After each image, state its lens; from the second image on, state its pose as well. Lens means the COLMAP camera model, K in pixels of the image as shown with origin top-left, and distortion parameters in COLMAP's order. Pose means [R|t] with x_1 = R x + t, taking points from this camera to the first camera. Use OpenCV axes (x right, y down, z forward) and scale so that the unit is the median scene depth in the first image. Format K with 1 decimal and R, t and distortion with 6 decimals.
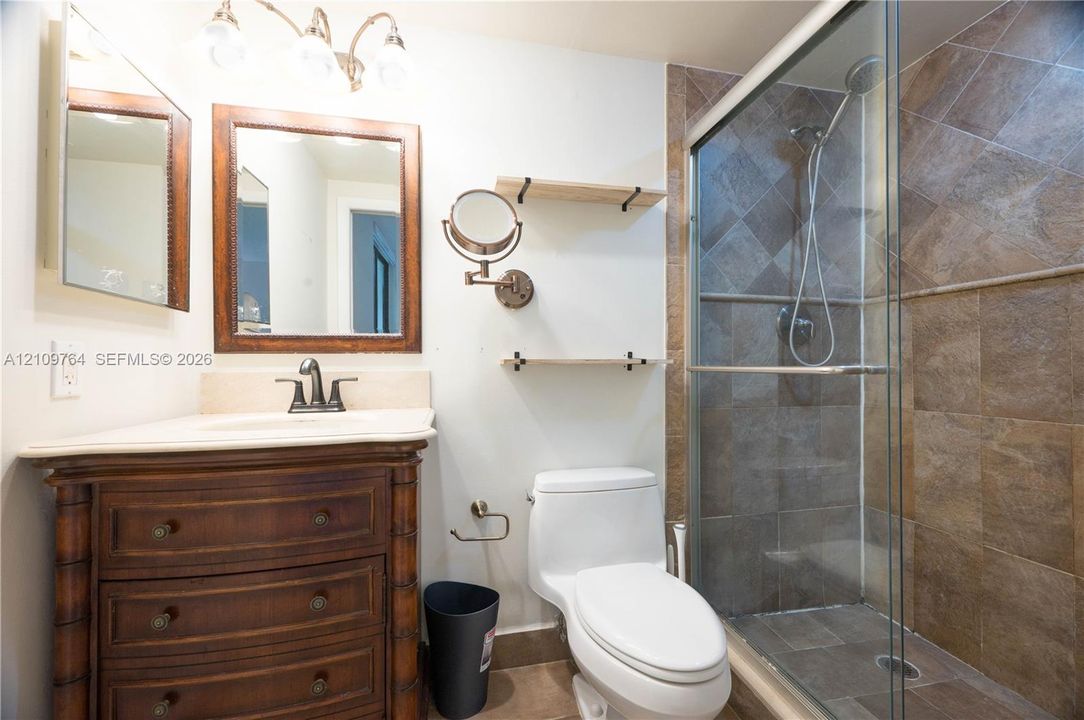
lens RADIAL K [[426.4, 0, 542.0], [0, 426.4, 360.0], [0, 0, 1]] dist [-0.001006, 0.000853]
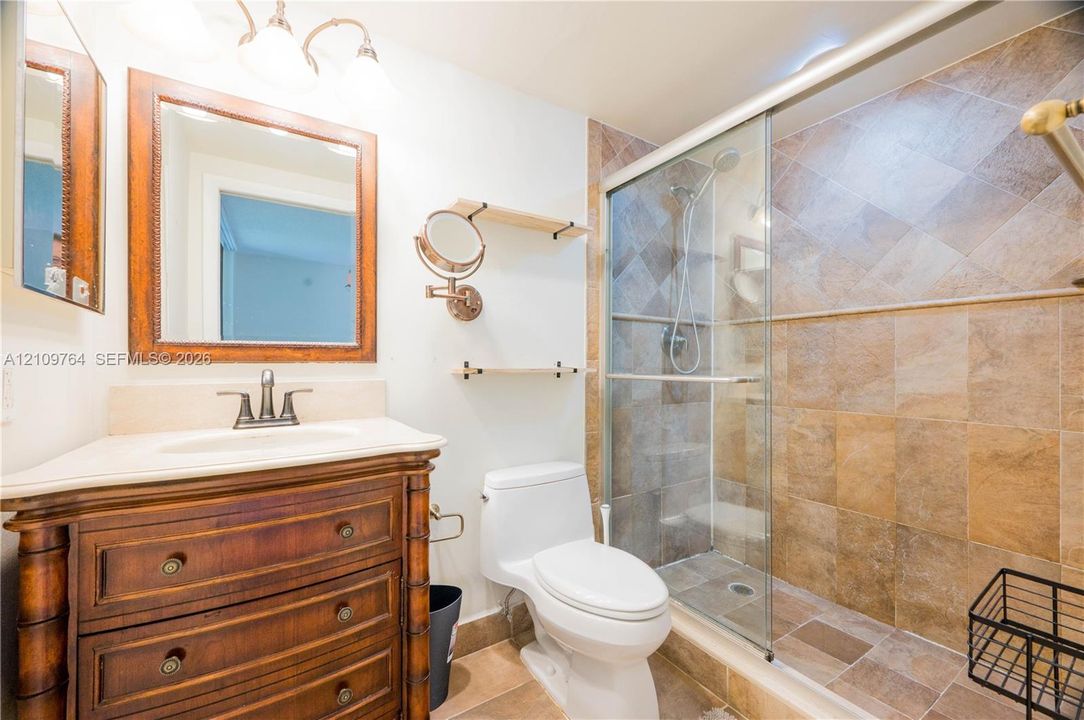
lens RADIAL K [[426.4, 0, 542.0], [0, 426.4, 360.0], [0, 0, 1]] dist [-0.001006, 0.000853]
pose [[0.936311, 0.006518, 0.351112, -0.277236], [-0.006932, 0.999976, -0.000078, -0.025727], [-0.351104, -0.002360, 0.936333, -0.075143]]
